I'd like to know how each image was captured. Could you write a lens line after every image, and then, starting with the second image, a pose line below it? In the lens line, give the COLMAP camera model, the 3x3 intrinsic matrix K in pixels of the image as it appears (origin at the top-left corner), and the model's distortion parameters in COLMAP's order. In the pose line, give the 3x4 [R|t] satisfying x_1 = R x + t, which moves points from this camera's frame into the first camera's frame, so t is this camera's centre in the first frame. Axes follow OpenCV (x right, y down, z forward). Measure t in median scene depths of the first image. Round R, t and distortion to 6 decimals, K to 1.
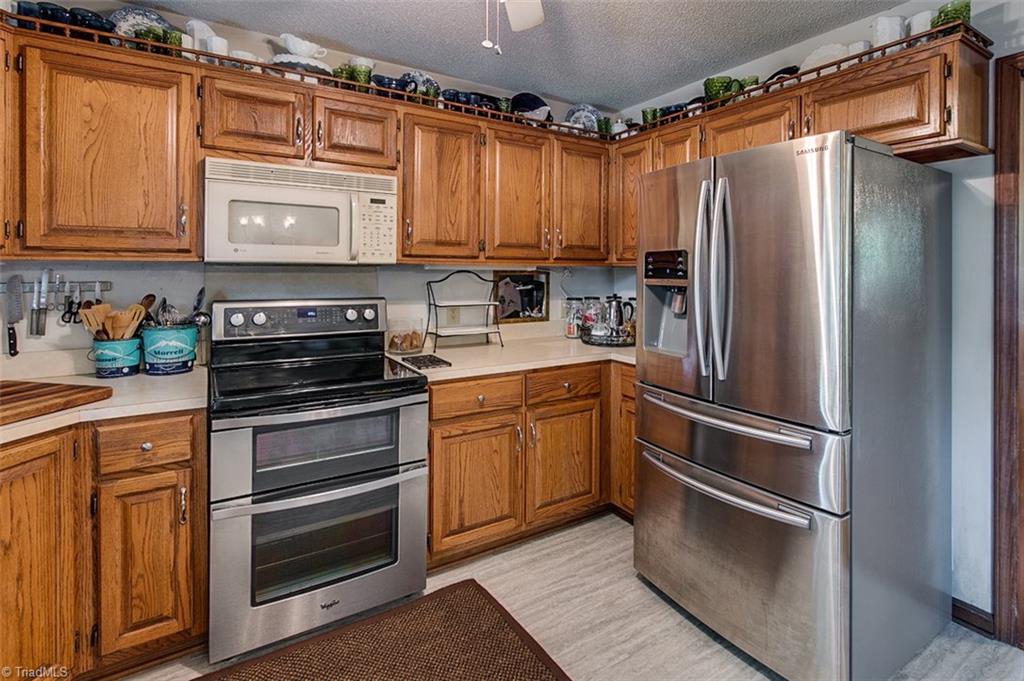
lens RADIAL K [[485.9, 0, 486.8], [0, 485.9, 270.6], [0, 0, 1]] dist [-0.008313, 0.002839]
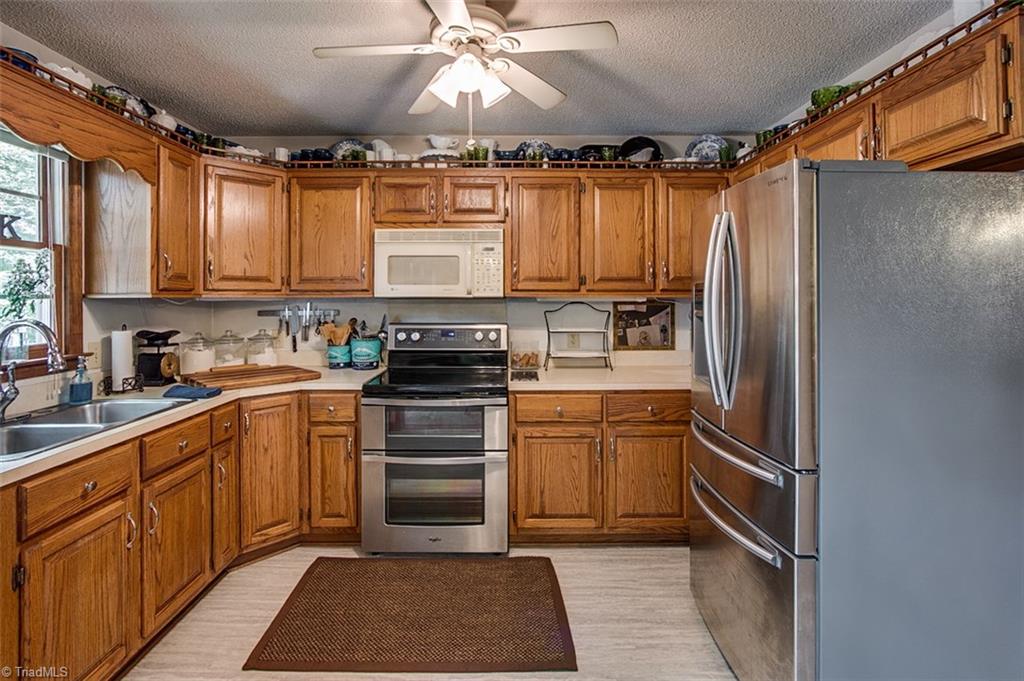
lens RADIAL K [[485.9, 0, 509.5], [0, 485.9, 293.8], [0, 0, 1]] dist [-0.008313, 0.002839]
pose [[0.856358, -0.010474, -0.516277, 0.522844], [0.005826, 0.999927, -0.010623, -0.009454], [0.516350, 0.006089, 0.856356, -0.090362]]
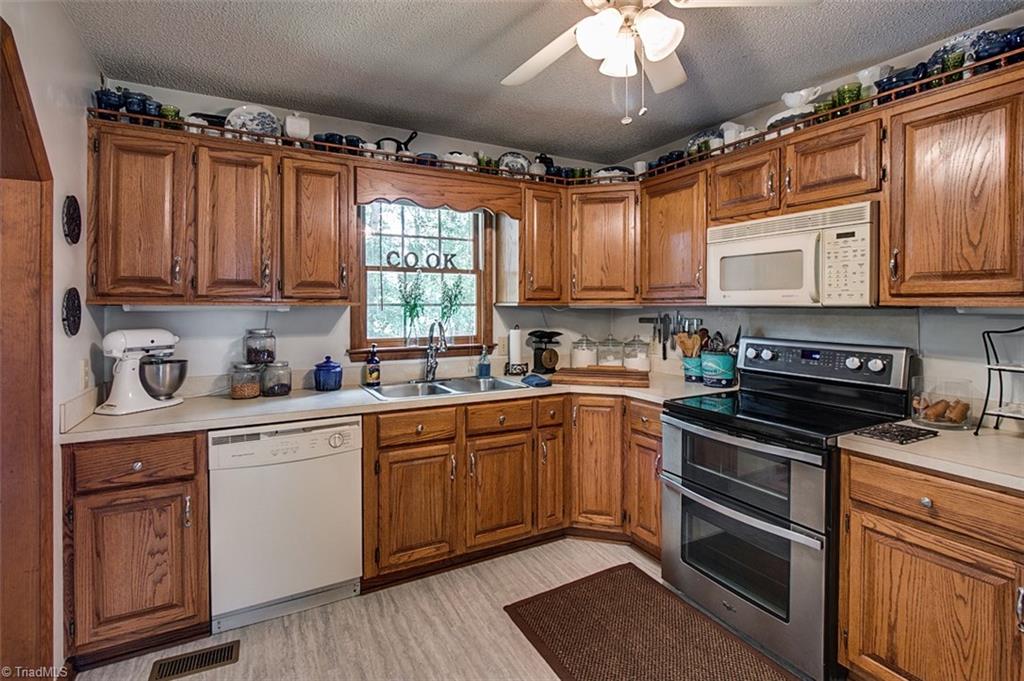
lens RADIAL K [[485.9, 0, 510.3], [0, 485.9, 311.3], [0, 0, 1]] dist [-0.008313, 0.002839]
pose [[-0.043553, 0.008220, -0.999017, 0.715977], [-0.001439, 0.999965, 0.008291, -0.012001], [0.999050, 0.001799, -0.043540, 0.454461]]
